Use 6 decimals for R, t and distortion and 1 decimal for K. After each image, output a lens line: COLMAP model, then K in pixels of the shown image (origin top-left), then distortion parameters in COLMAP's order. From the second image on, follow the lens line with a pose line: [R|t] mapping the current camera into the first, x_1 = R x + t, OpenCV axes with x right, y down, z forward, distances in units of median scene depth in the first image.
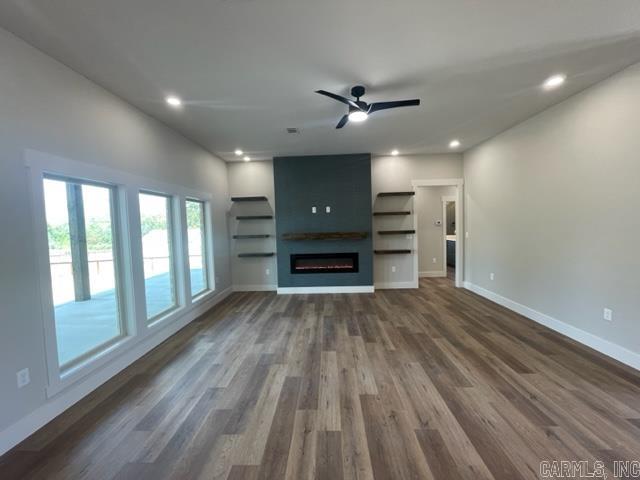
lens RADIAL K [[259.1, 0, 318.0], [0, 259.1, 238.6], [0, 0, 1]] dist [-0.000719, 0.000786]
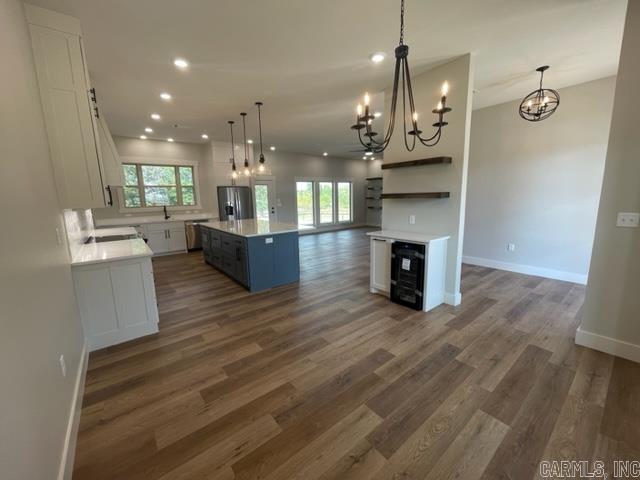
lens RADIAL K [[259.1, 0, 319.4], [0, 259.1, 235.9], [0, 0, 1]] dist [-0.000719, 0.000786]
pose [[0.655948, 0.128438, -0.743798, 1.019567], [-0.037553, 0.989749, 0.137791, 0.021030], [0.753871, -0.062452, 0.654047, -0.655713]]
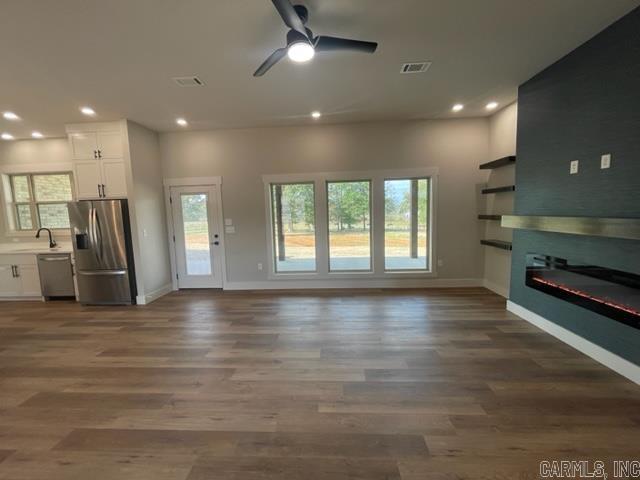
lens RADIAL K [[259.1, 0, 318.8], [0, 259.1, 238.9], [0, 0, 1]] dist [-0.000719, 0.000786]
pose [[-0.014598, 0.134185, -0.990849, 0.468405], [-0.025911, 0.990571, 0.134529, -0.033599], [0.999558, 0.027638, -0.010983, 0.547076]]
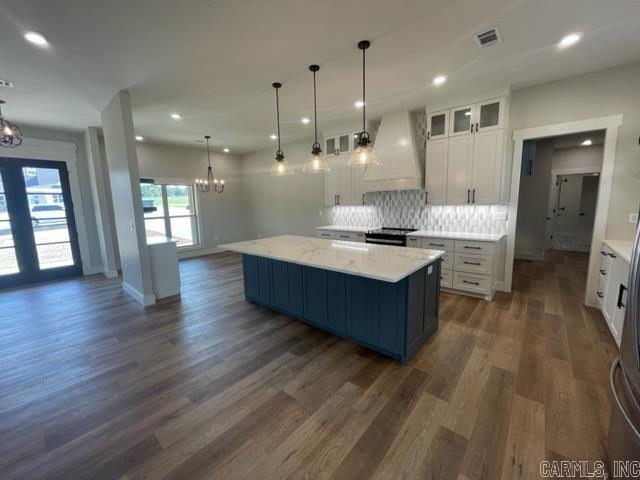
lens RADIAL K [[259.1, 0, 318.3], [0, 259.1, 237.3], [0, 0, 1]] dist [-0.000719, 0.000786]
pose [[-0.780923, -0.040803, 0.623294, -0.182246], [0.079597, 0.983228, 0.164092, 0.000490], [-0.619535, 0.177756, -0.764578, 0.197799]]
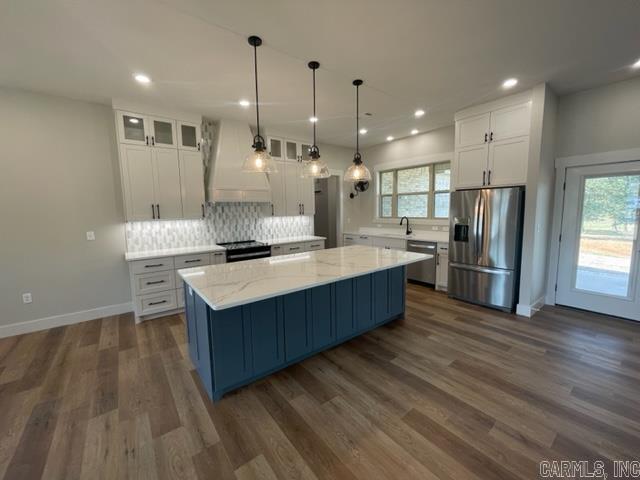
lens RADIAL K [[259.1, 0, 318.3], [0, 259.1, 238.6], [0, 0, 1]] dist [-0.000719, 0.000786]
pose [[-0.763670, 0.114070, -0.635449, 0.496012], [0.003079, 0.984900, 0.173100, -0.017623], [0.645599, 0.130234, -0.752490, 0.146005]]
